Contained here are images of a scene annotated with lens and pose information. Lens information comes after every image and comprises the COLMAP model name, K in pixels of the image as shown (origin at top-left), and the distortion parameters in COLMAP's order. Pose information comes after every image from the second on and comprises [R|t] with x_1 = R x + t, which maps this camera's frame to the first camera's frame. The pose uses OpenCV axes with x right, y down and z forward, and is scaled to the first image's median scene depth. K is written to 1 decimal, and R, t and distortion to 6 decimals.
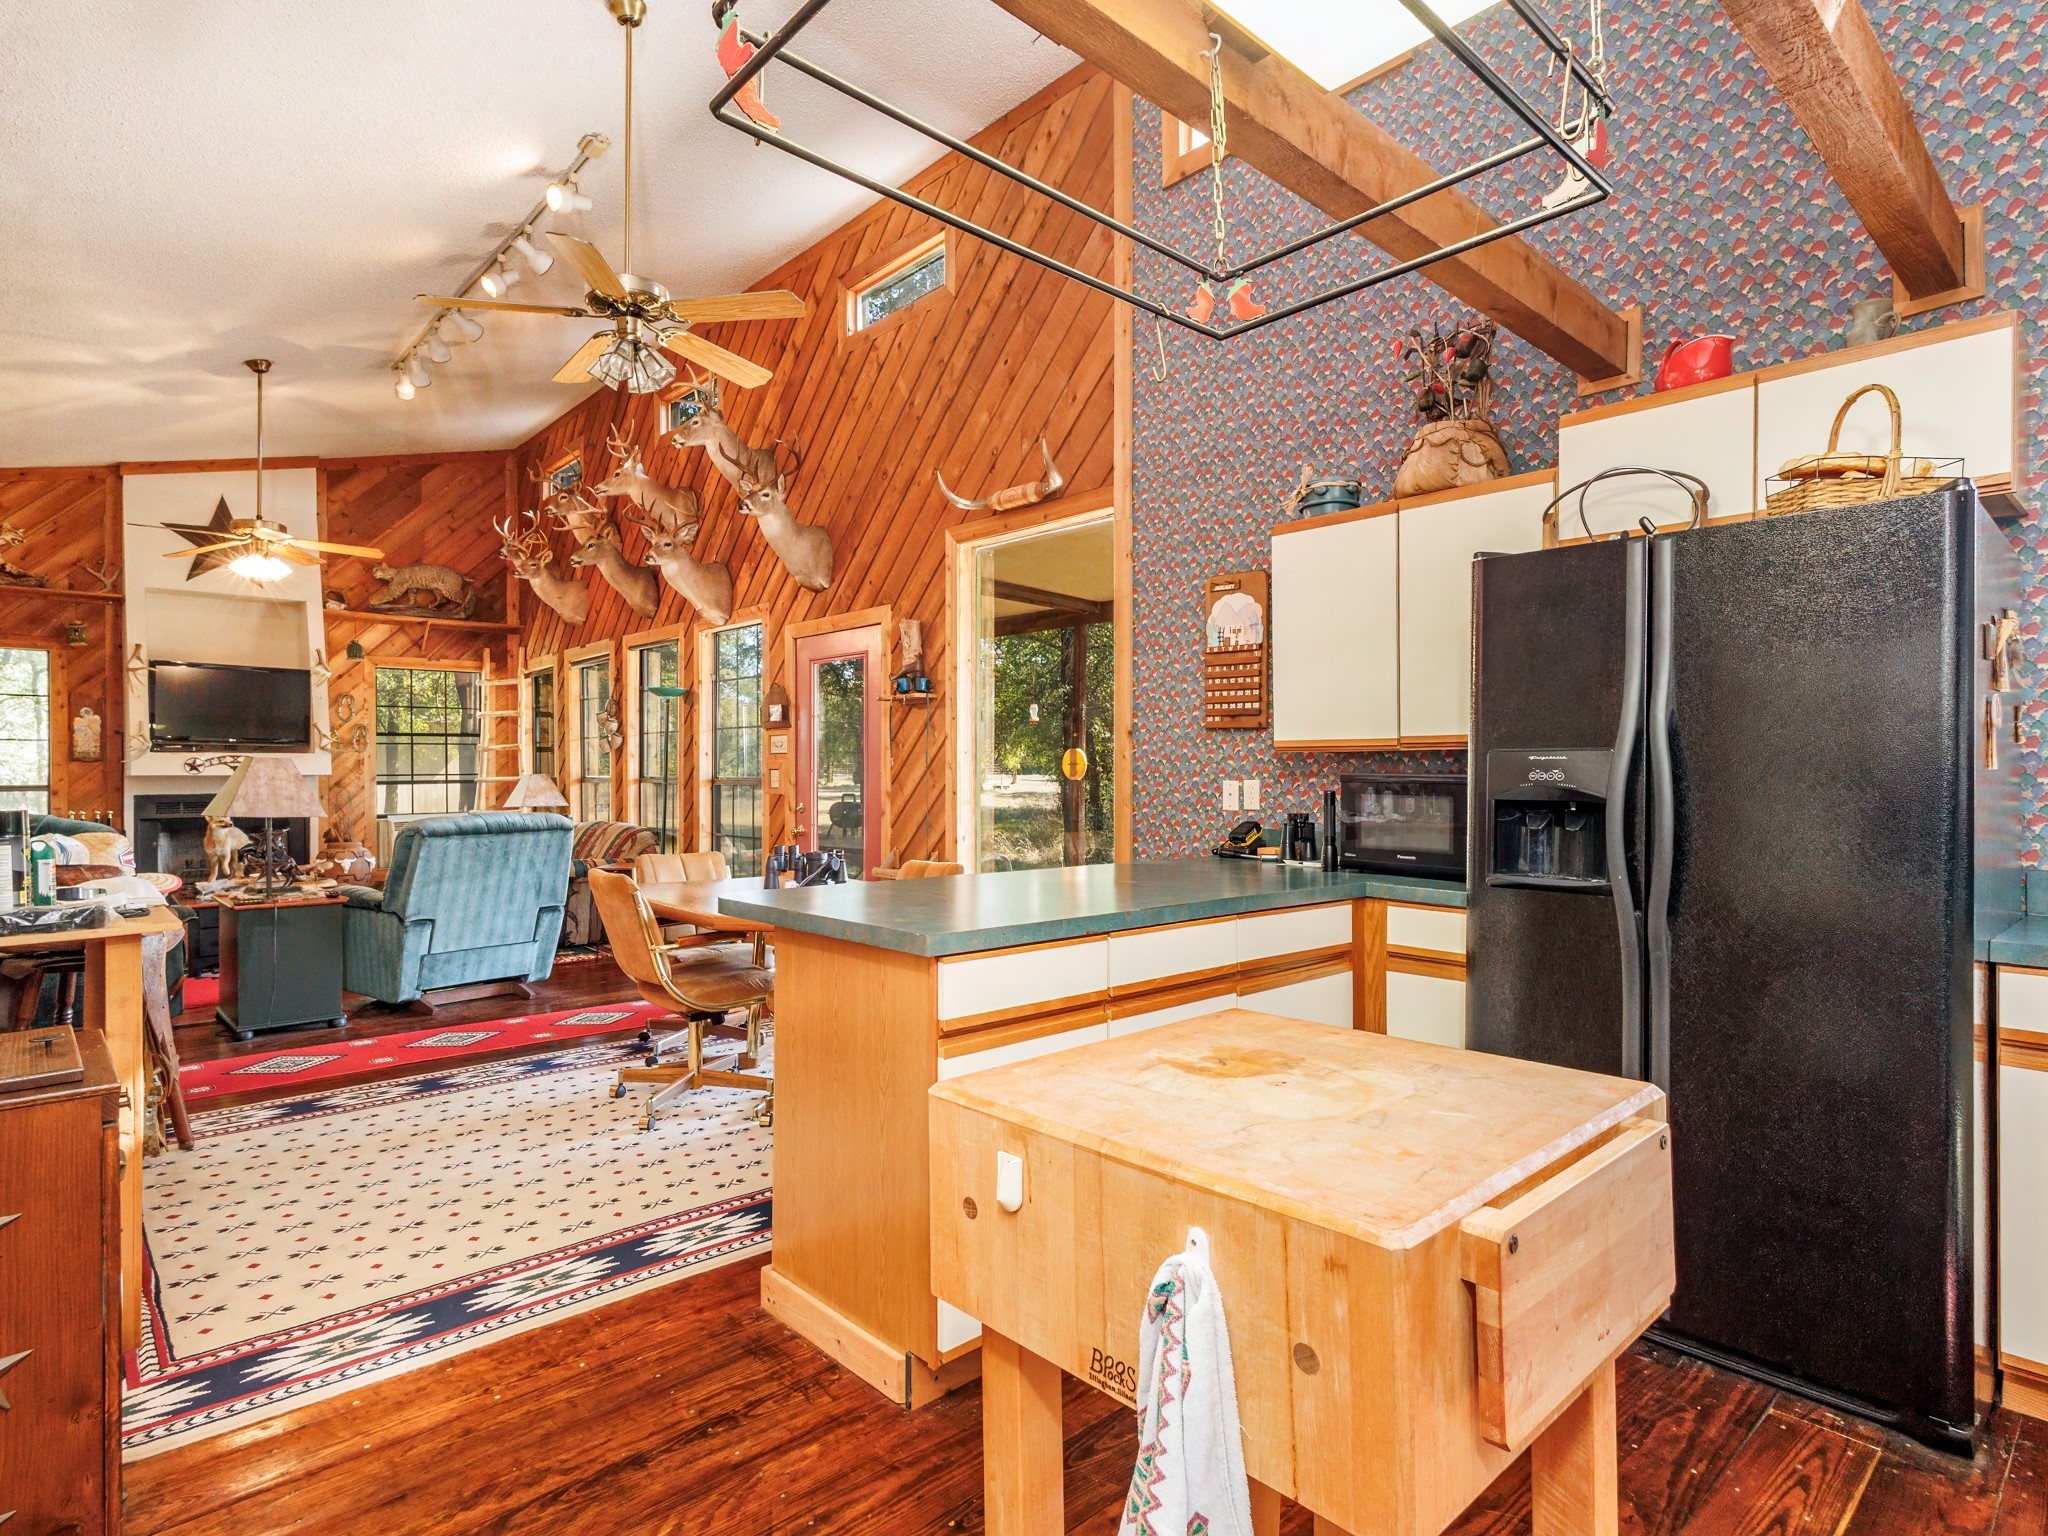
lens RADIAL K [[1062.3, 0, 1024.0], [0, 1062.3, 768.0], [0, 0, 1]] dist [0.002714, 0.000255]
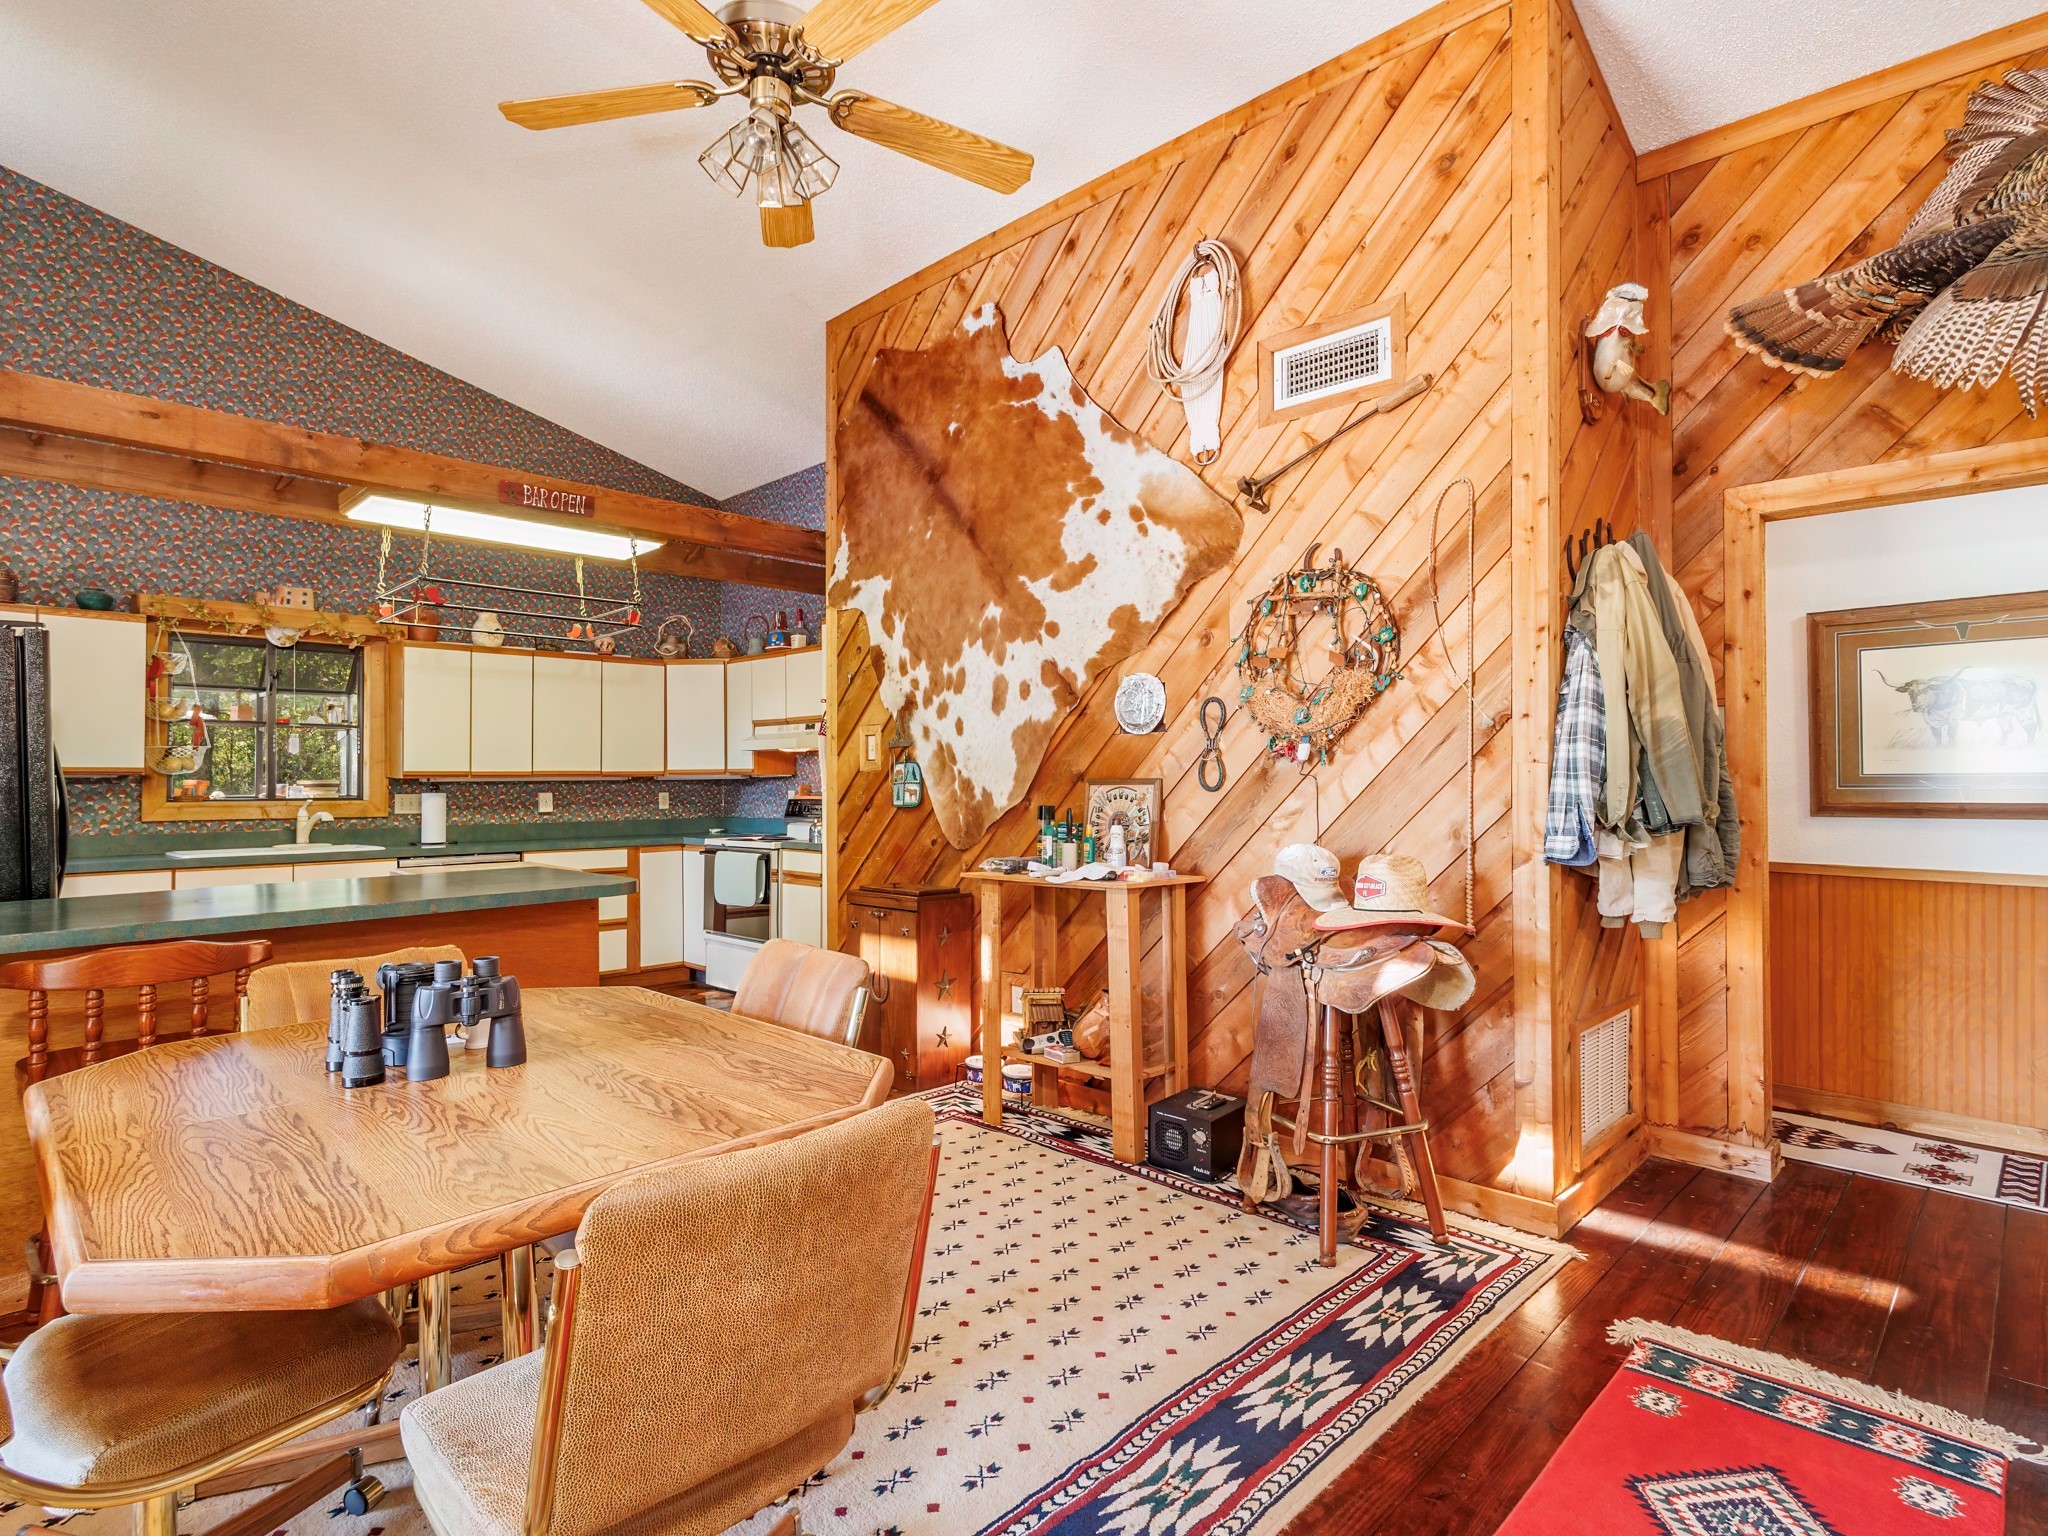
lens RADIAL K [[1050.2, 0, 1021.2], [0, 1050.2, 775.1], [0, 0, 1]] dist [-0.000824, -0.001017]
pose [[-0.998020, 0.008551, -0.062319, -0.447585], [0.009202, 0.999906, -0.010158, 0.005576], [0.062226, -0.010712, -0.998005, 1.511451]]
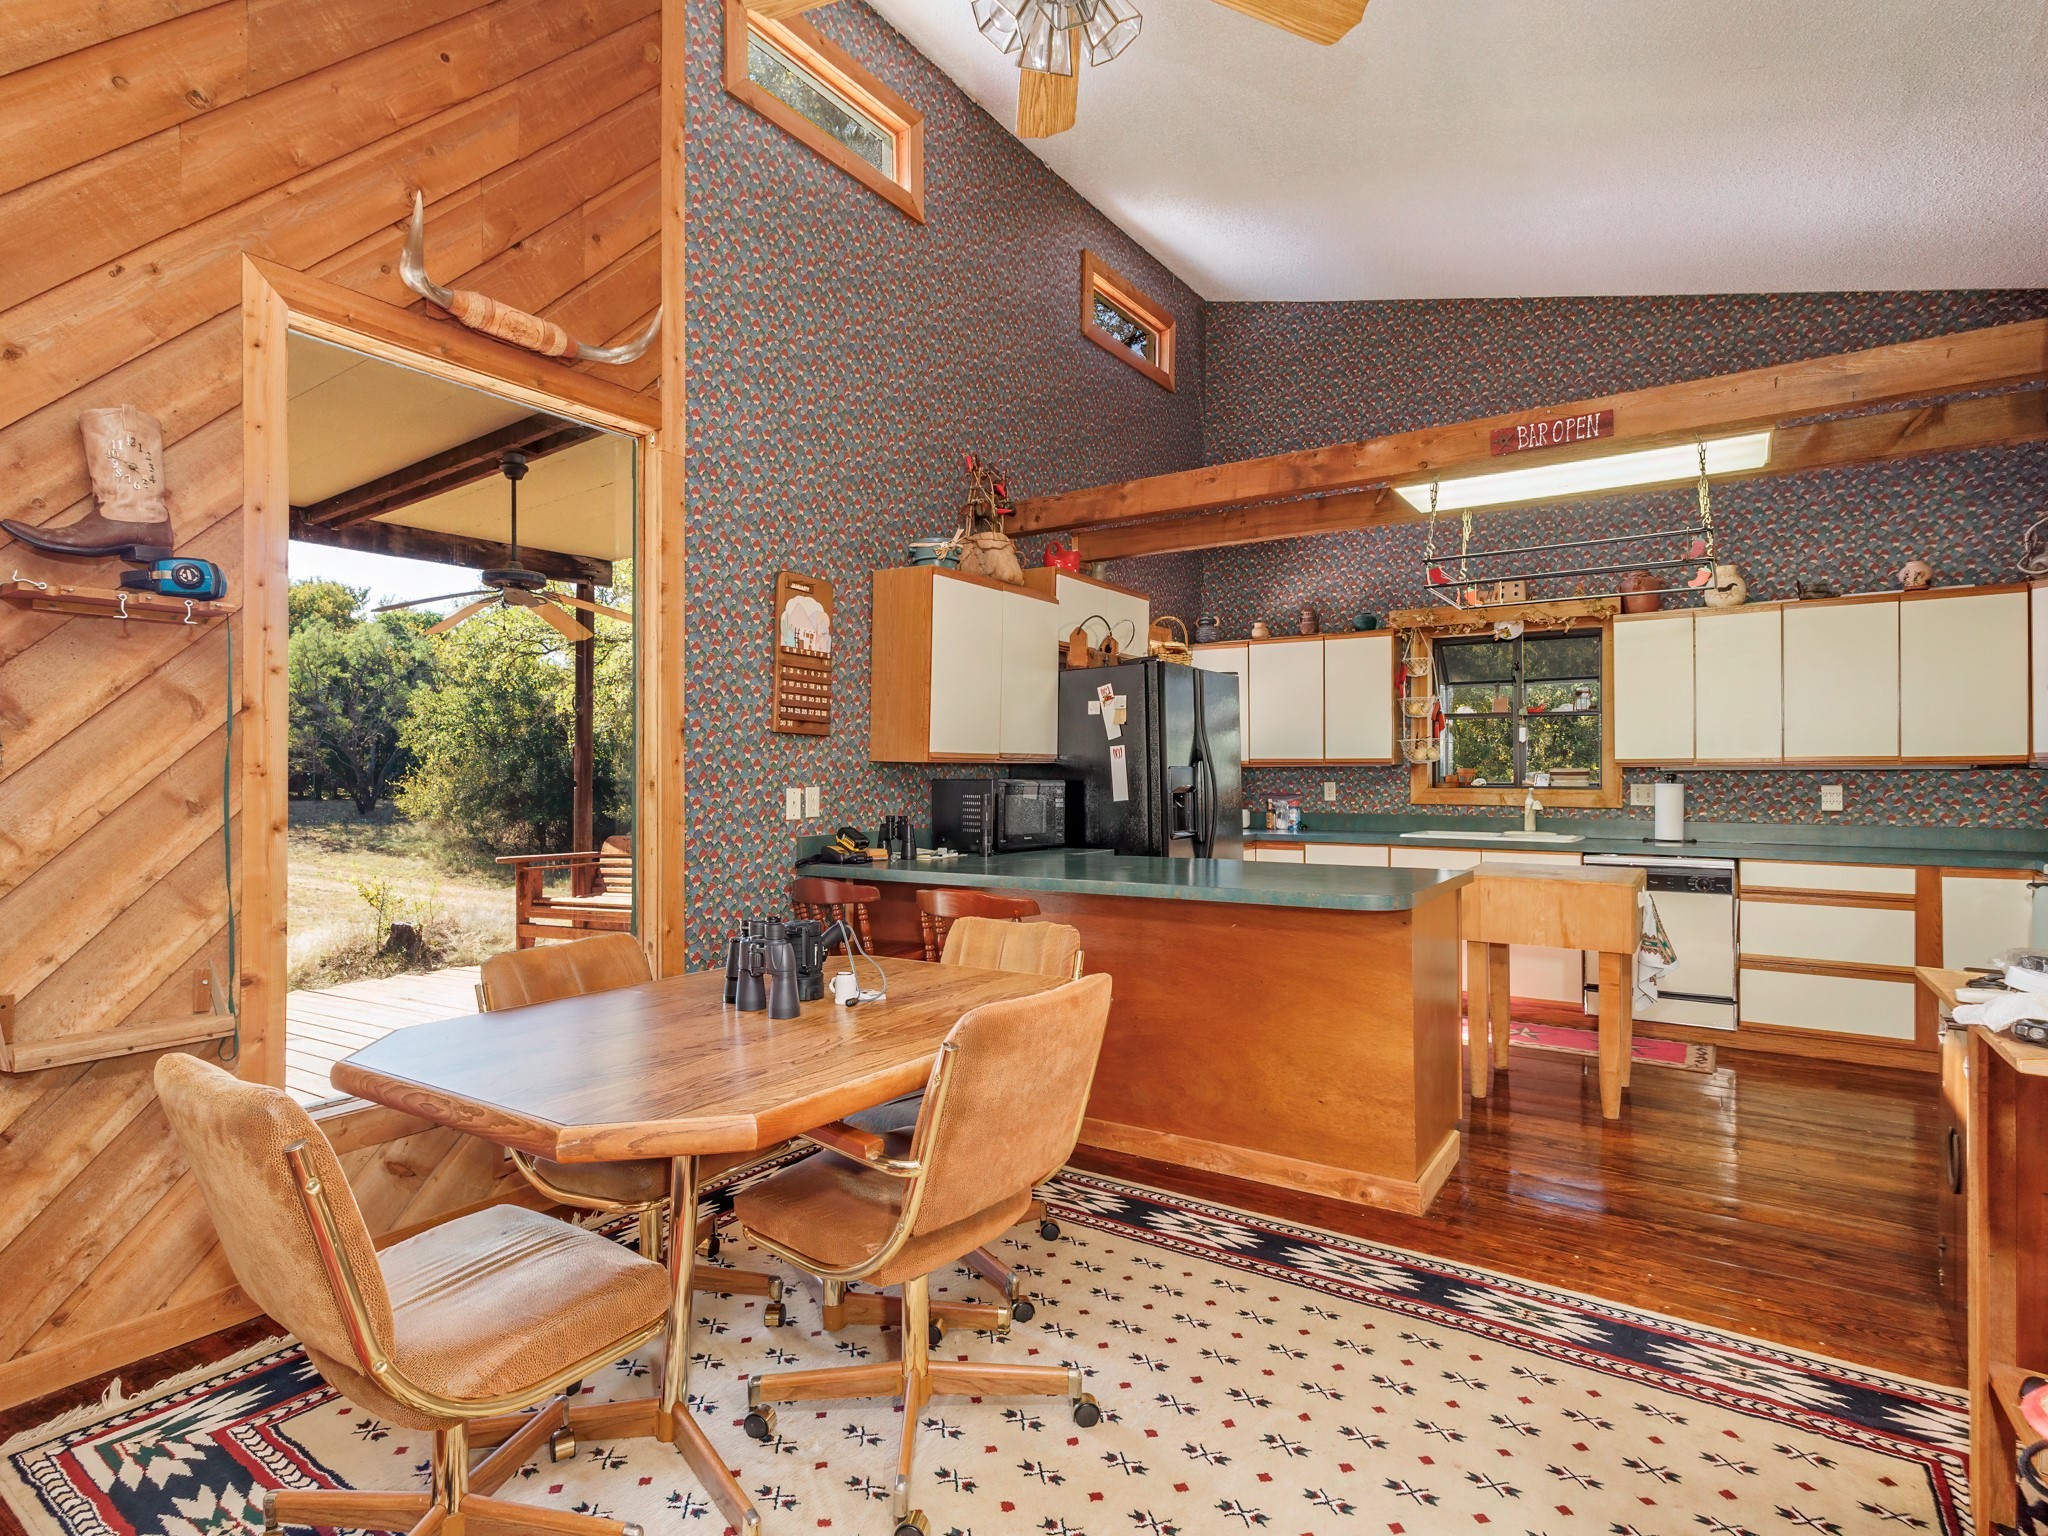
lens RADIAL K [[1050.2, 0, 1021.2], [0, 1050.2, 775.1], [0, 0, 1]] dist [-0.000824, -0.001017]
pose [[-0.225846, -0.000187, 0.974163, -0.803601], [-0.001801, 0.999998, -0.000226, -0.000395], [-0.974161, -0.001806, -0.225846, 1.049425]]
